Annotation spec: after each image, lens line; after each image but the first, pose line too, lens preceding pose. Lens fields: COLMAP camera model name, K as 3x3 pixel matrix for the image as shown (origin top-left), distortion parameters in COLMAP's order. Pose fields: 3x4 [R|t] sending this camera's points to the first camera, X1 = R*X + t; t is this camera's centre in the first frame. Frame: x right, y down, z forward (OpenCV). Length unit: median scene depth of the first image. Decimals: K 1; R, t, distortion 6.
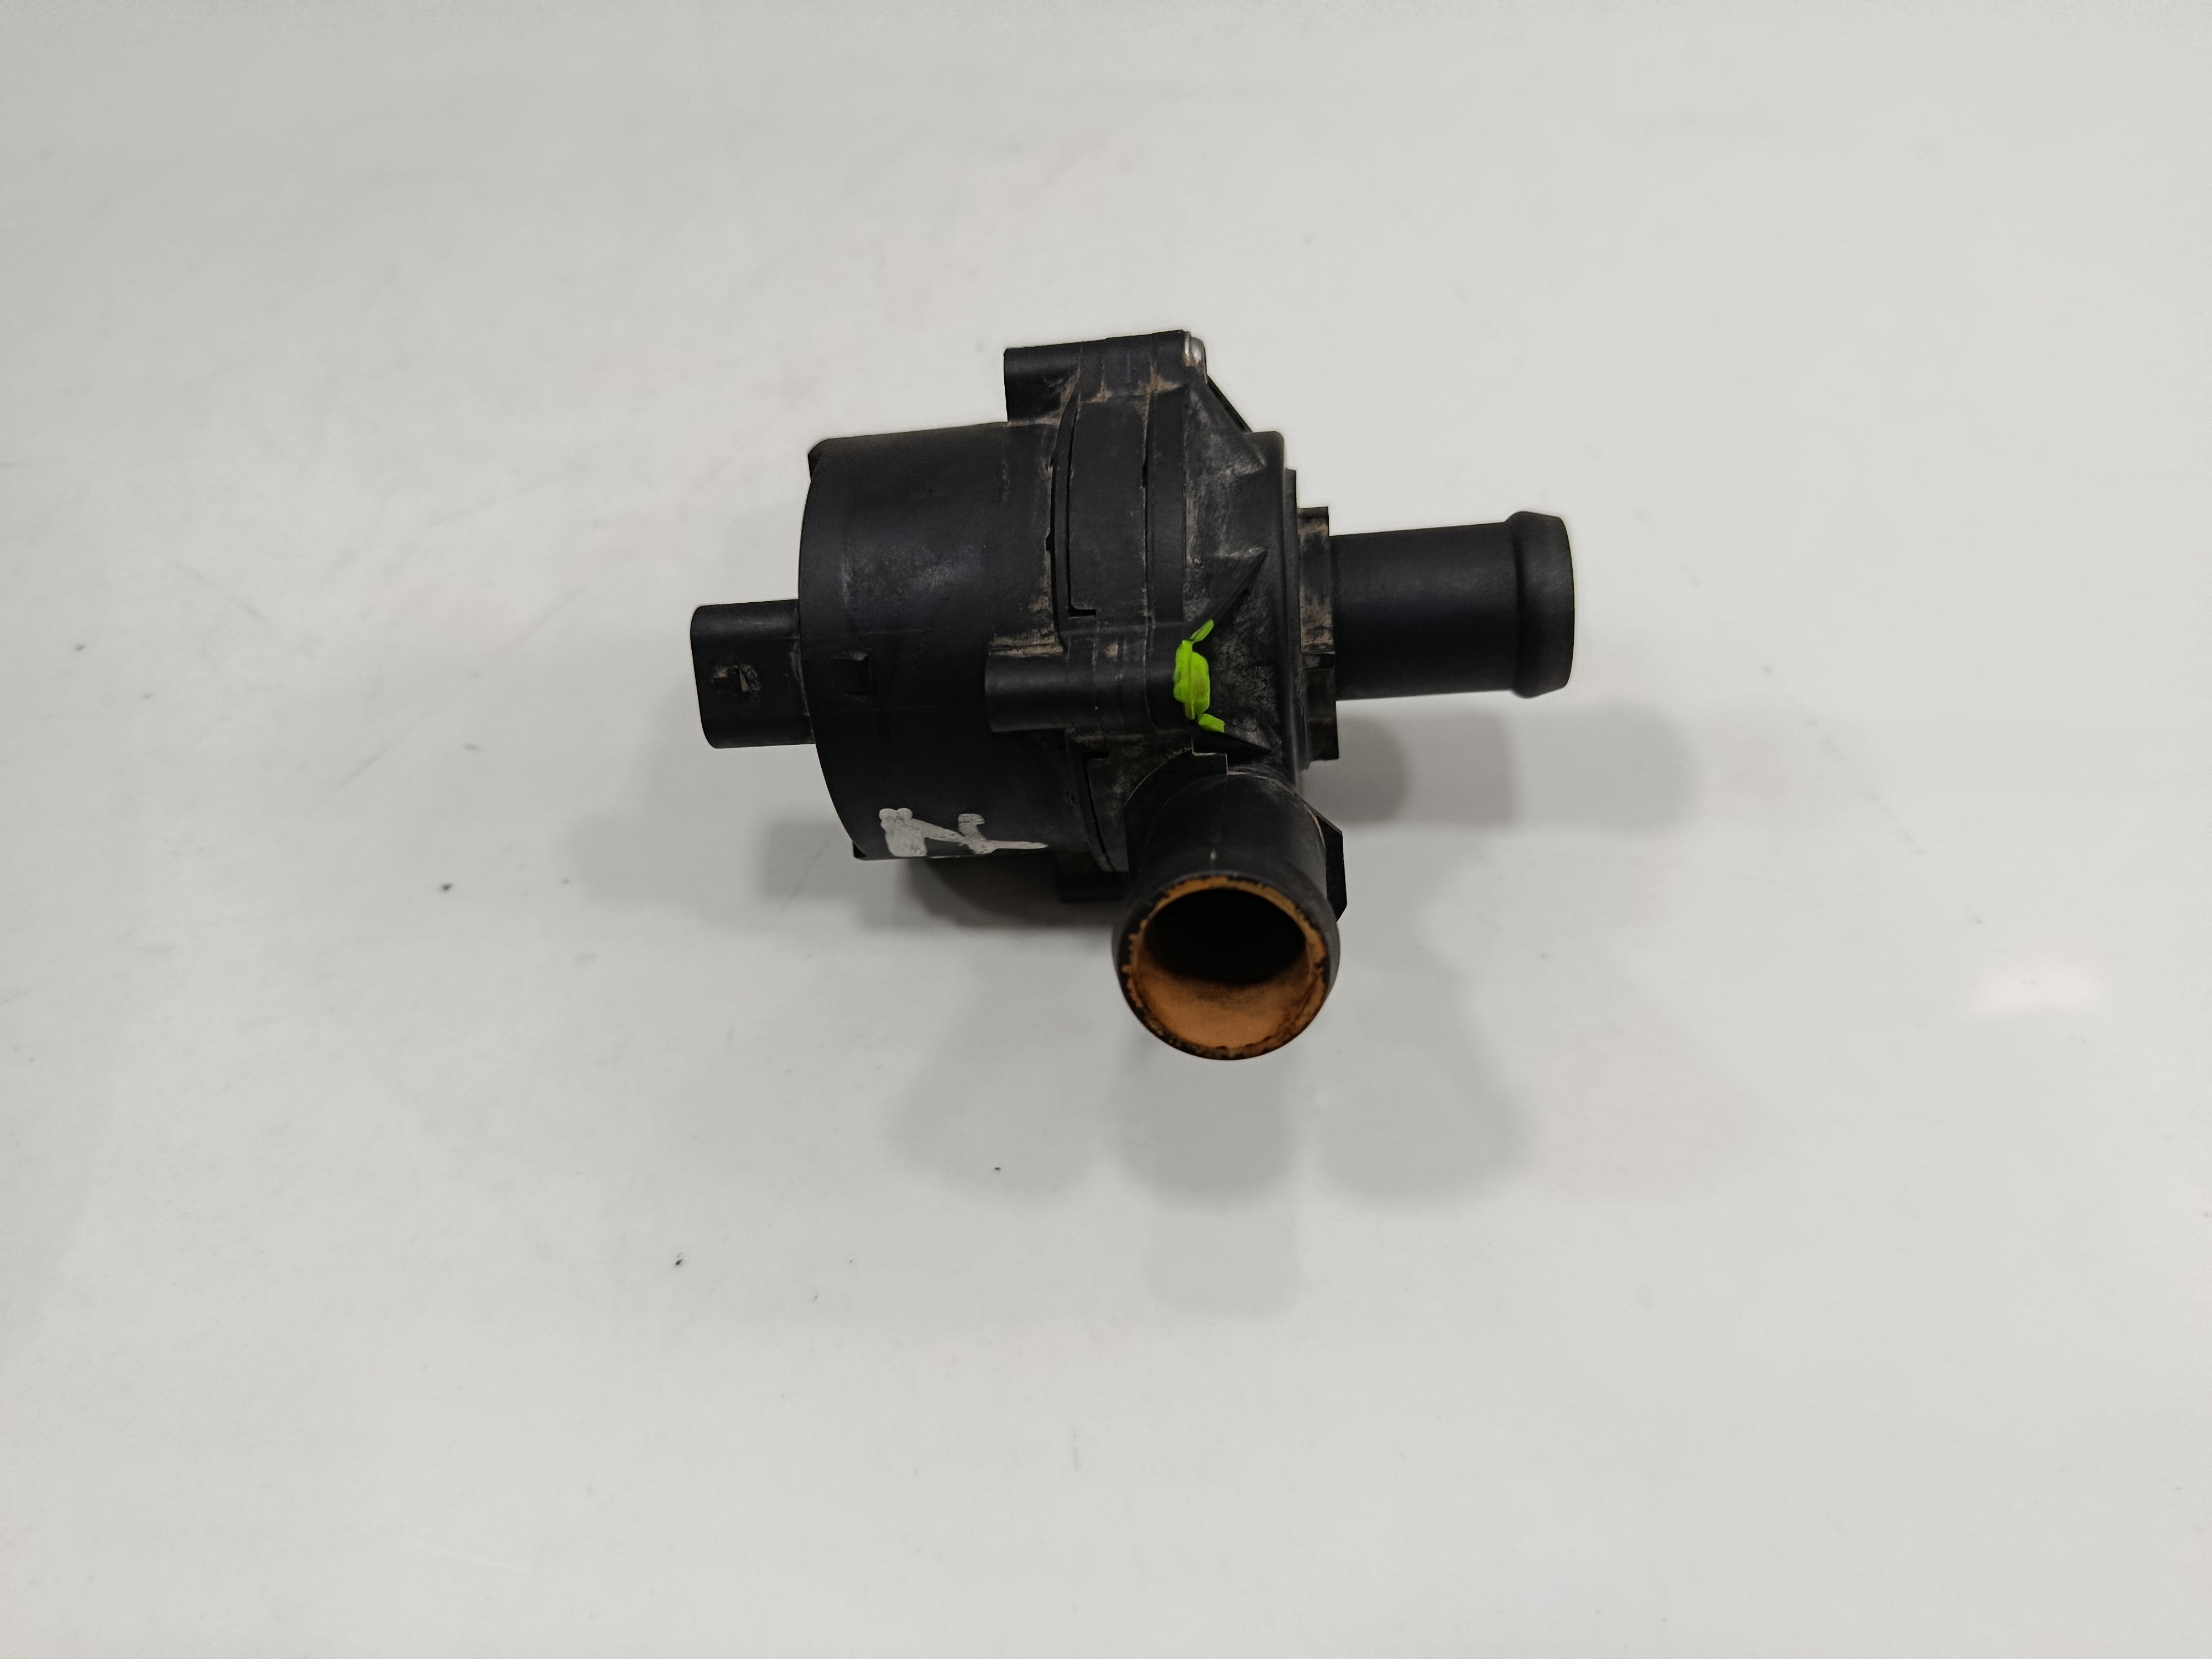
lens RADIAL K [[1546.3, 0, 1106.0], [0, 1546.3, 838.8], [0, 0, 1]] dist [-0.076718, 0.002987]
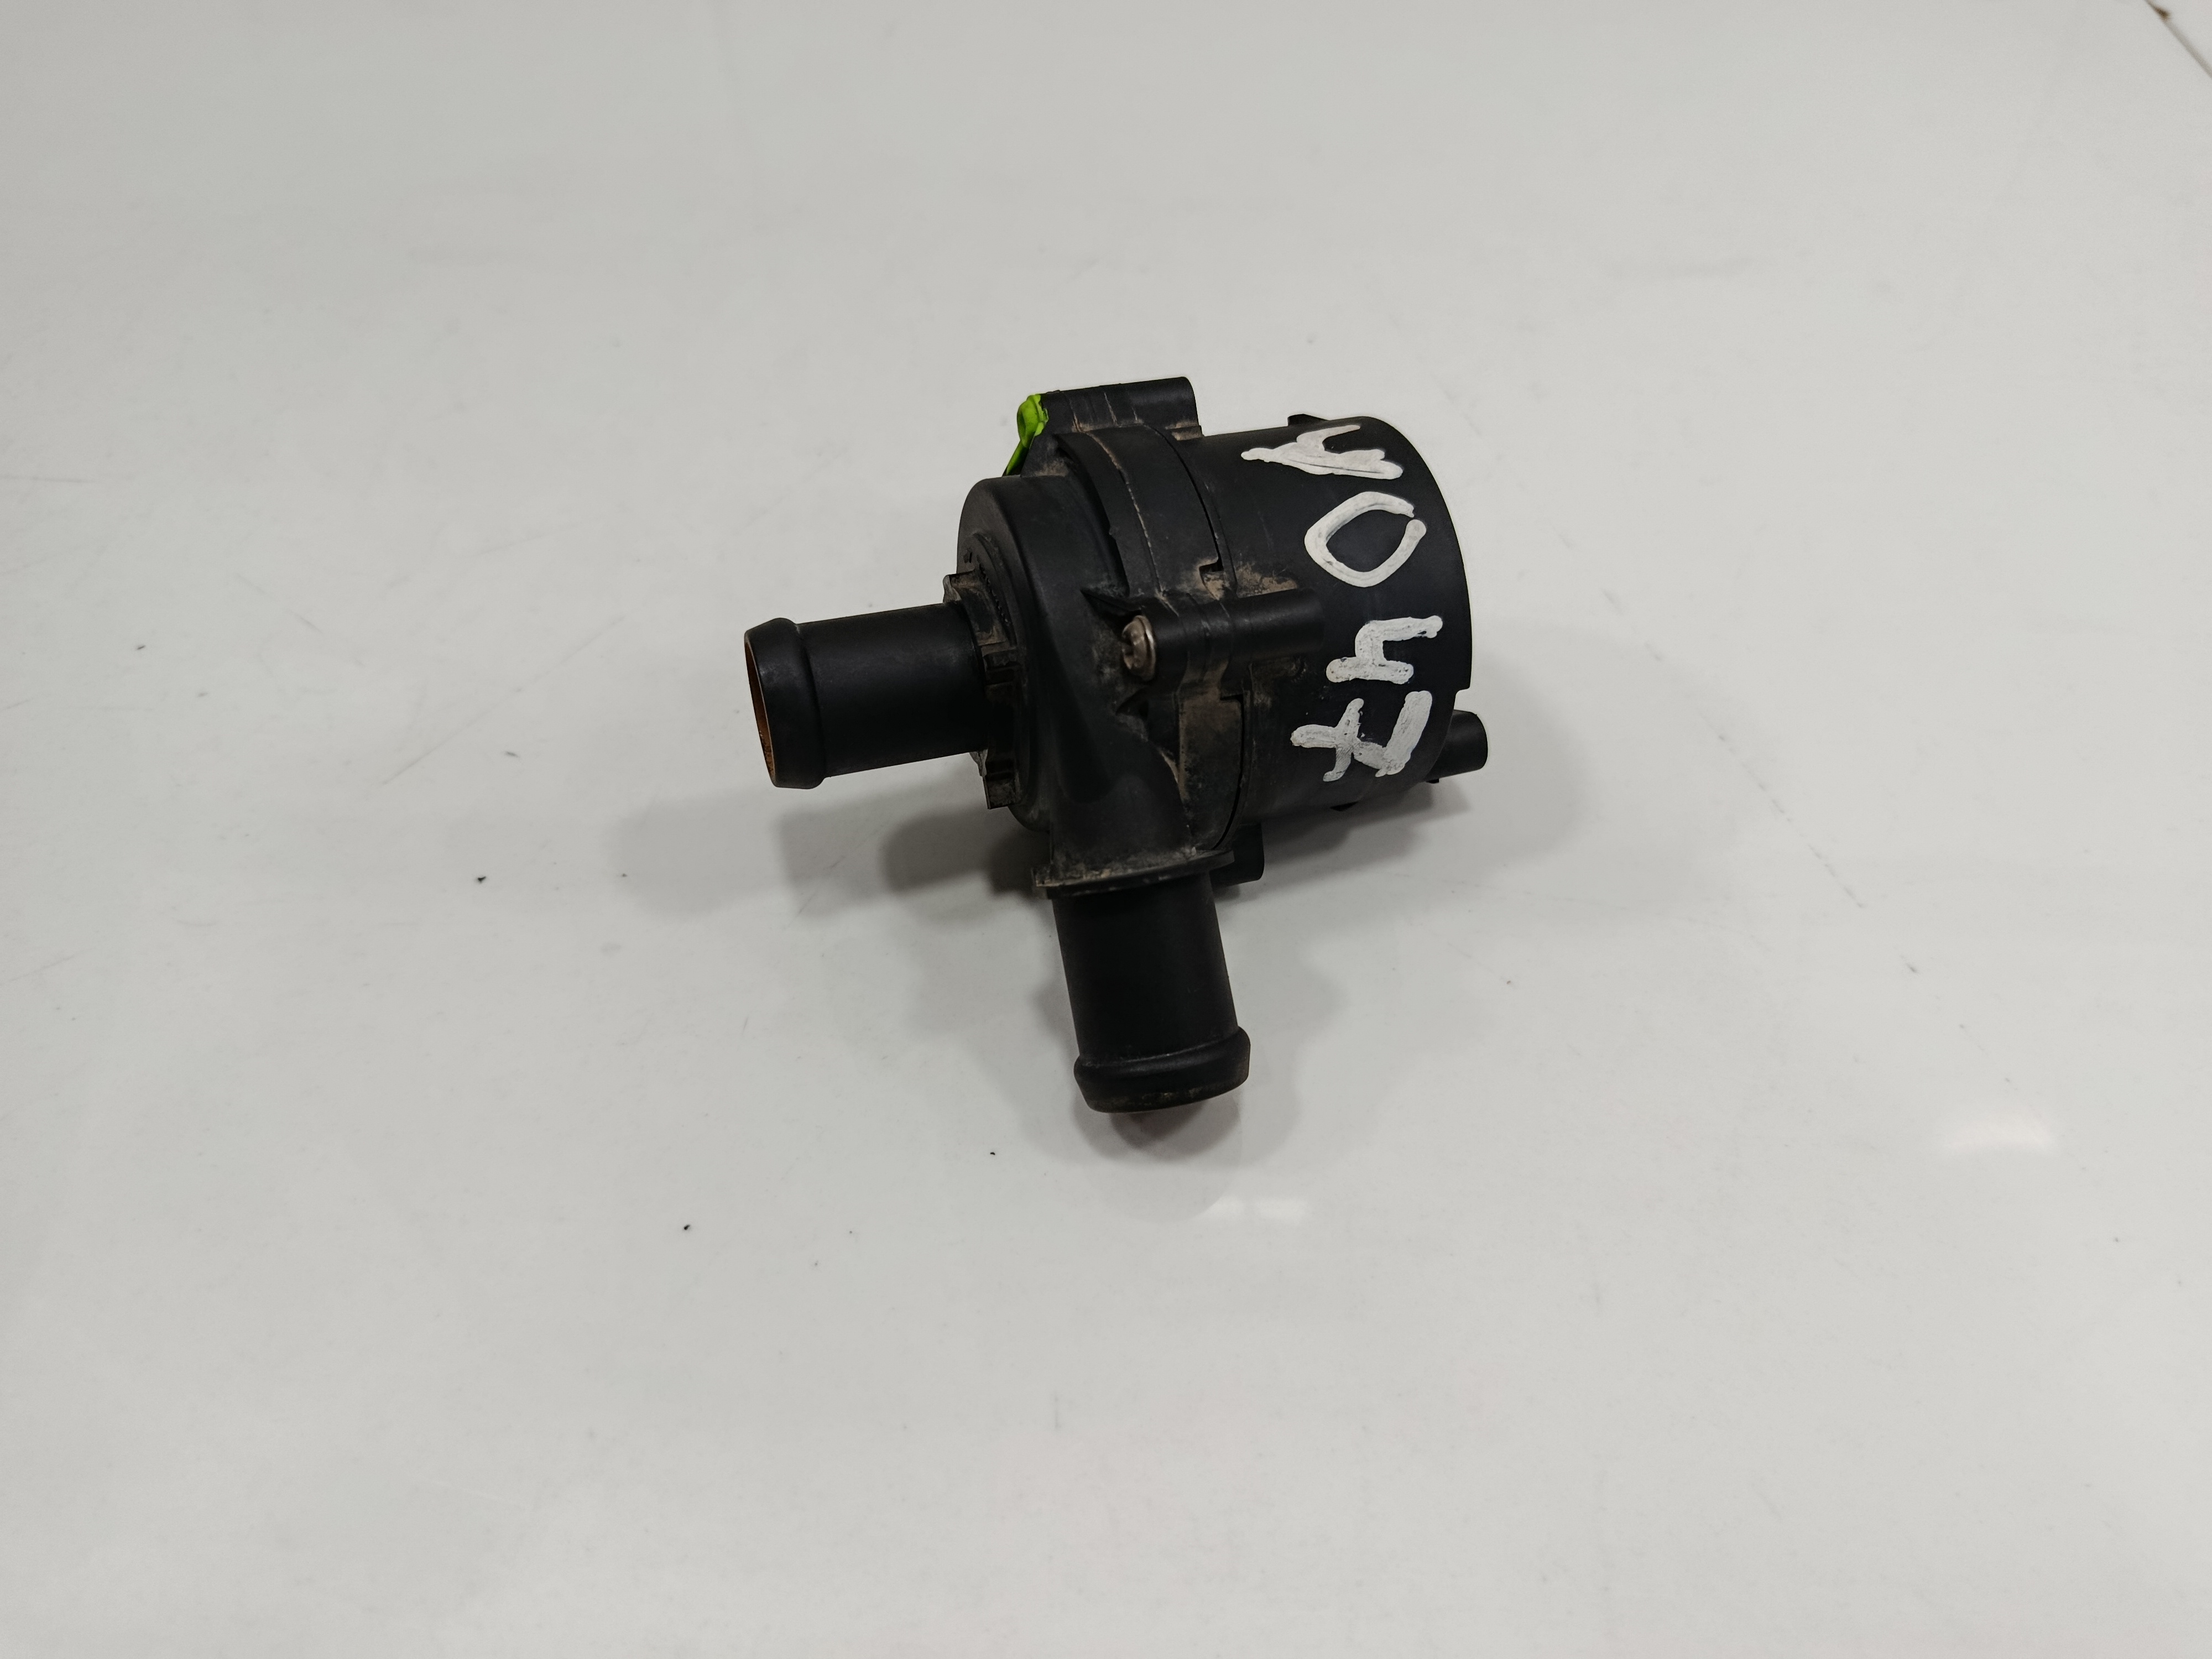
lens RADIAL K [[1546.3, 0, 1107.9], [0, 1546.3, 835.9], [0, 0, 1]] dist [-0.076718, 0.002987]
pose [[0.998795, 0.046785, 0.014849, -0.014205], [-0.045431, 0.995659, -0.081230, 0.065934], [-0.018585, 0.080457, 0.996585, -0.065544]]
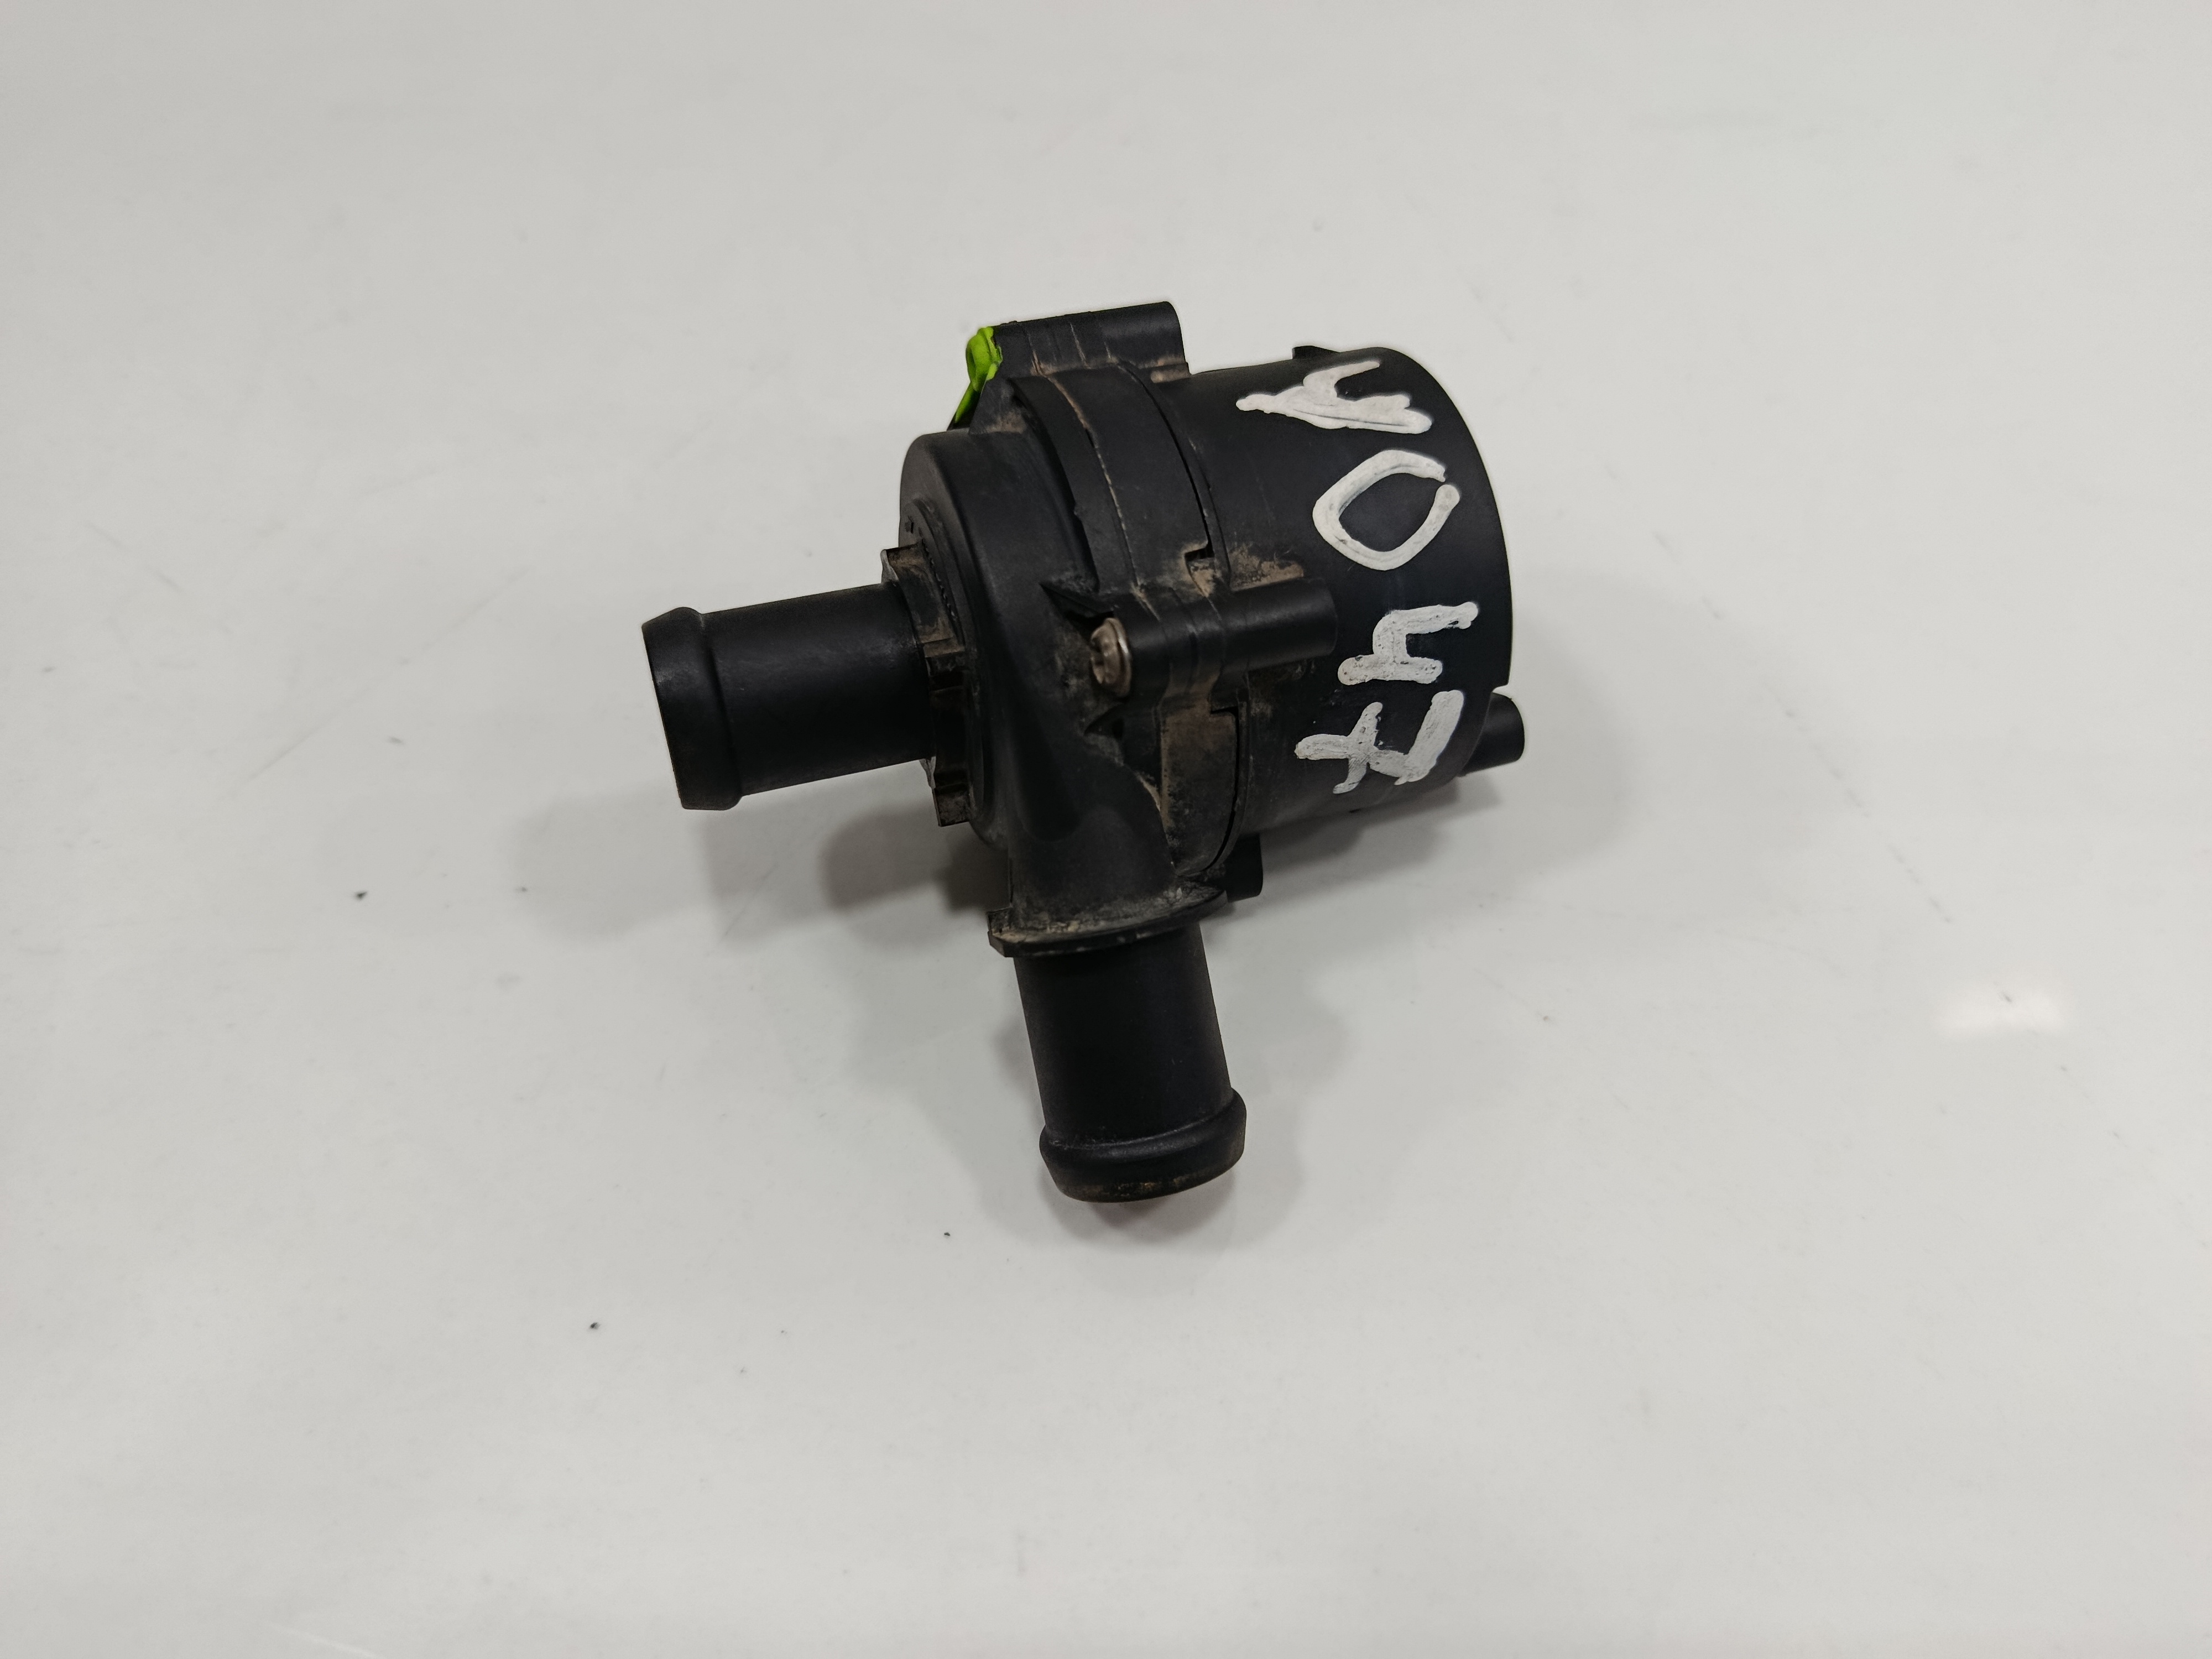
lens RADIAL K [[1546.3, 0, 1113.0], [0, 1546.3, 828.5], [0, 0, 1]] dist [-0.076718, 0.002987]
pose [[0.998967, 0.038566, 0.024044, -0.002514], [-0.038832, 0.999189, 0.010679, -0.034305], [-0.023613, -0.011602, 0.999654, 0.071669]]
